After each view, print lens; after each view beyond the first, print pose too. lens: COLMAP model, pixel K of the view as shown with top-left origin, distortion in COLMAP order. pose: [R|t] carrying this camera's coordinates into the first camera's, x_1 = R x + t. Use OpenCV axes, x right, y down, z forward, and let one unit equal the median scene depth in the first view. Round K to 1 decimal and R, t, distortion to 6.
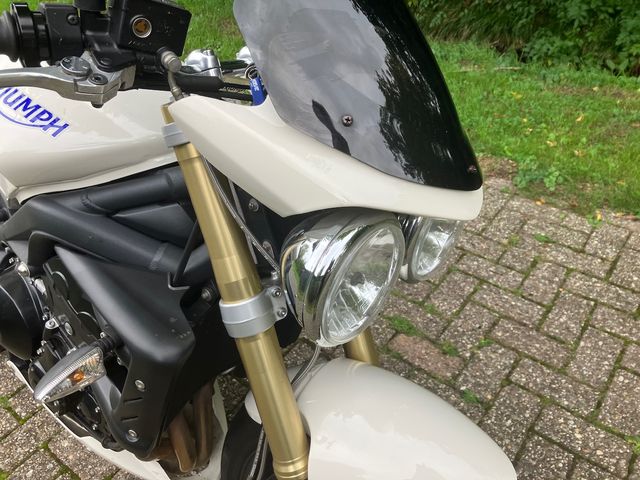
lens RADIAL K [[539.5, 0, 323.5], [0, 539.5, 236.8], [0, 0, 1]] dist [0.039487, -0.030577]
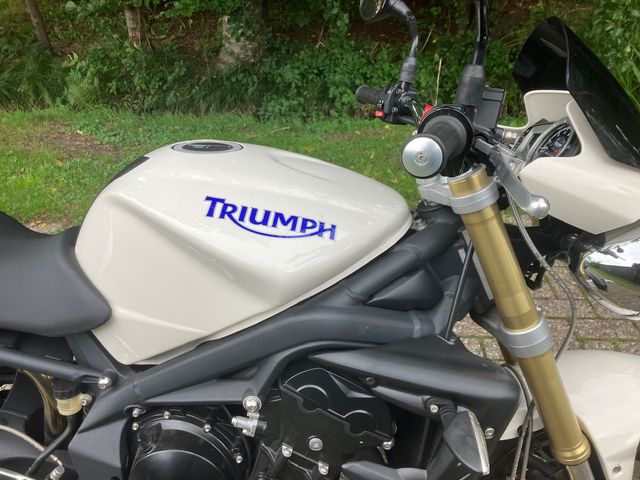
lens RADIAL K [[539.5, 0, 322.5], [0, 539.5, 243.4], [0, 0, 1]] dist [0.039487, -0.030577]
pose [[0.840125, -0.272353, 0.469056, -0.118586], [0.323287, 0.945830, -0.029851, -0.018429], [-0.435517, 0.176718, 0.882664, 0.014395]]
